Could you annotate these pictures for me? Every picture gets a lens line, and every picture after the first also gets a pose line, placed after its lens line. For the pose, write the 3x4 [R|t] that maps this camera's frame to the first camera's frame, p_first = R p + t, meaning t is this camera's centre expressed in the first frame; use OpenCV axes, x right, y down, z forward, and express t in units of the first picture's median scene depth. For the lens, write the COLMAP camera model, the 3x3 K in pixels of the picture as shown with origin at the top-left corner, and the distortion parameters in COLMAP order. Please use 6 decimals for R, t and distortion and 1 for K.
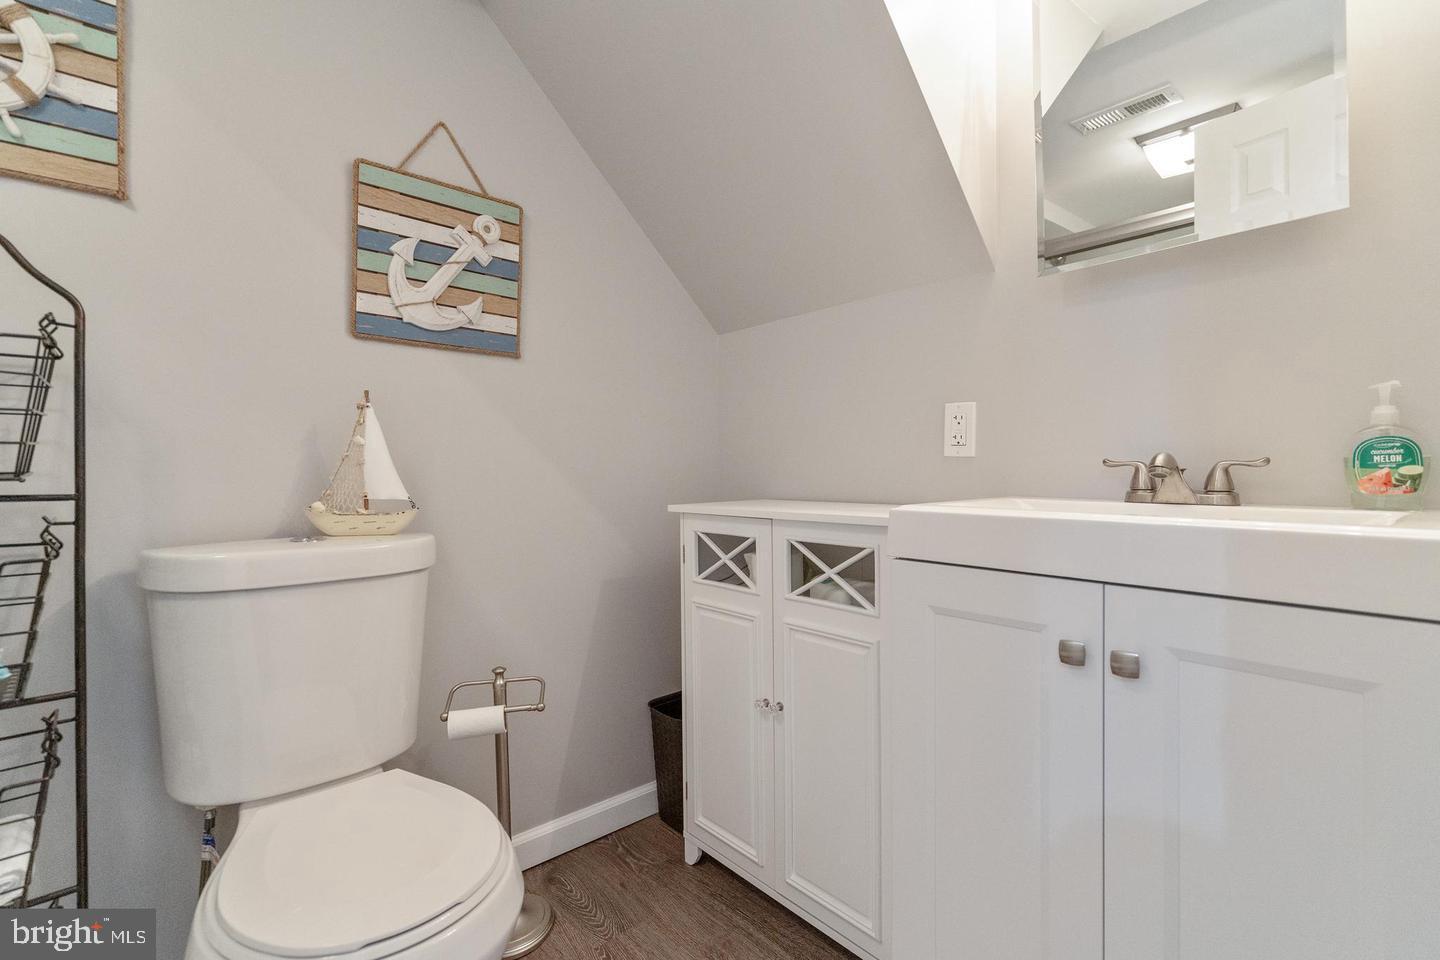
lens RADIAL K [[655.5, 0, 724.8], [0, 655.5, 469.0], [0, 0, 1]] dist [-0.003949, 0.000661]
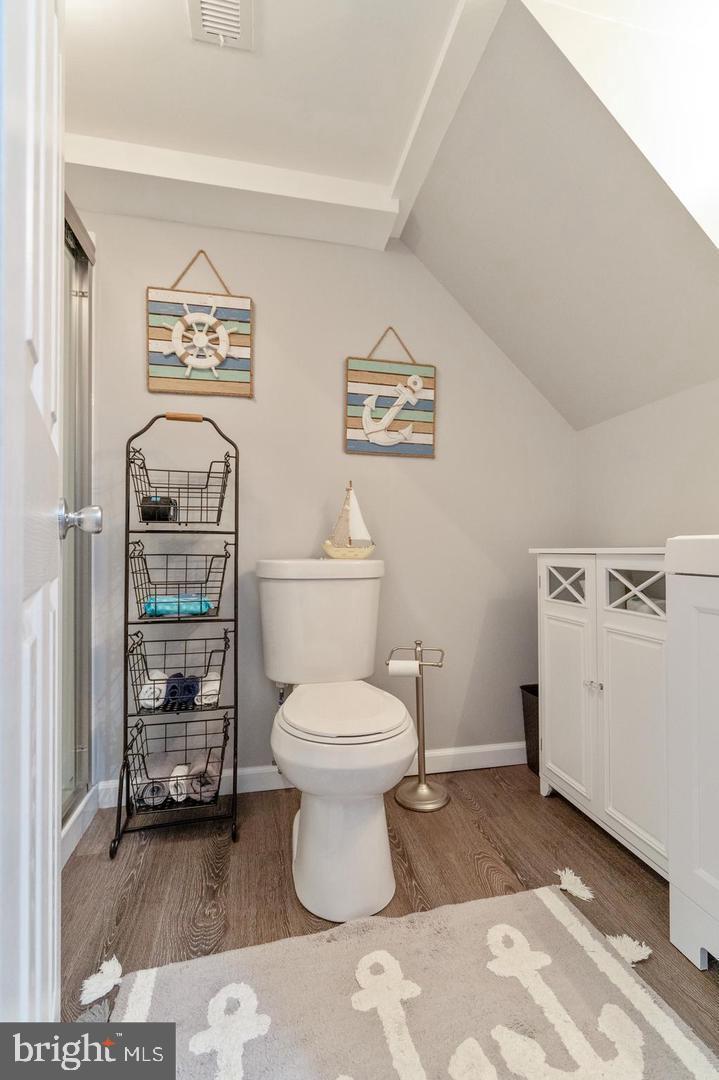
lens RADIAL K [[486.6, 0, 359.5], [0, 486.6, 540.0], [0, 0, 1]] dist [-0.003057, 0.001733]
pose [[0.868827, -0.001110, -0.495114, 0.150706], [-0.005882, 0.999904, -0.012564, 0.061845], [0.495080, 0.013828, 0.868737, -0.176081]]
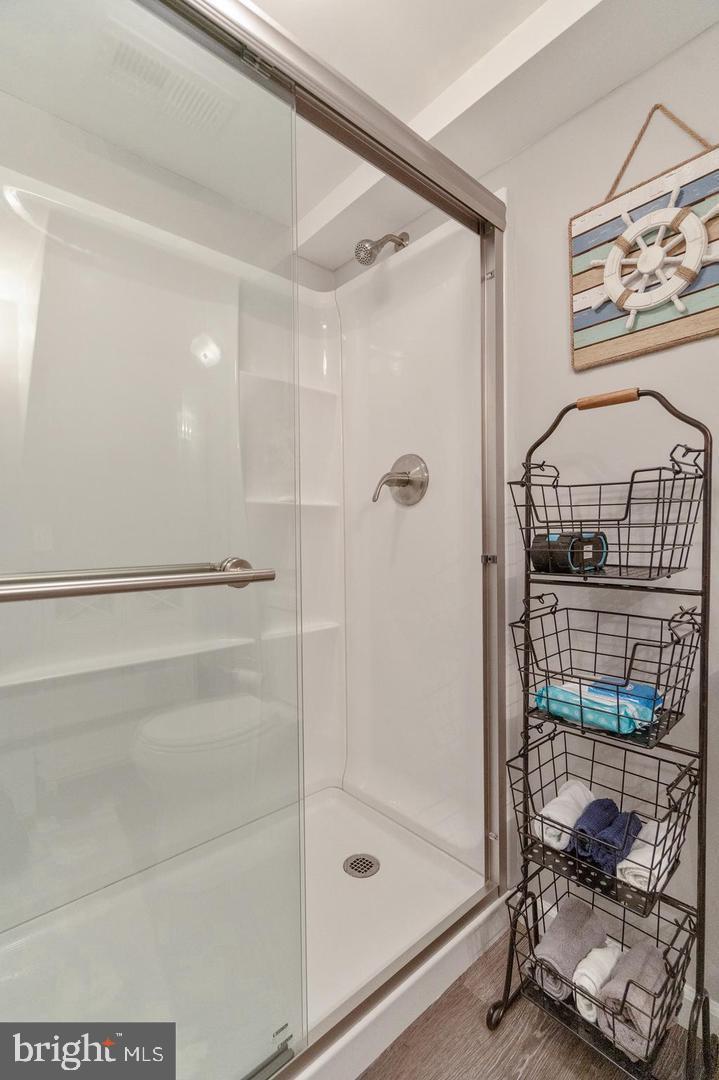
lens RADIAL K [[486.6, 0, 359.5], [0, 486.6, 540.0], [0, 0, 1]] dist [-0.003057, 0.001733]
pose [[-0.014346, 0.021174, -0.999673, -0.064615], [0.006496, 0.999757, 0.021083, -0.055217], [0.999876, -0.006191, -0.014480, 0.271054]]
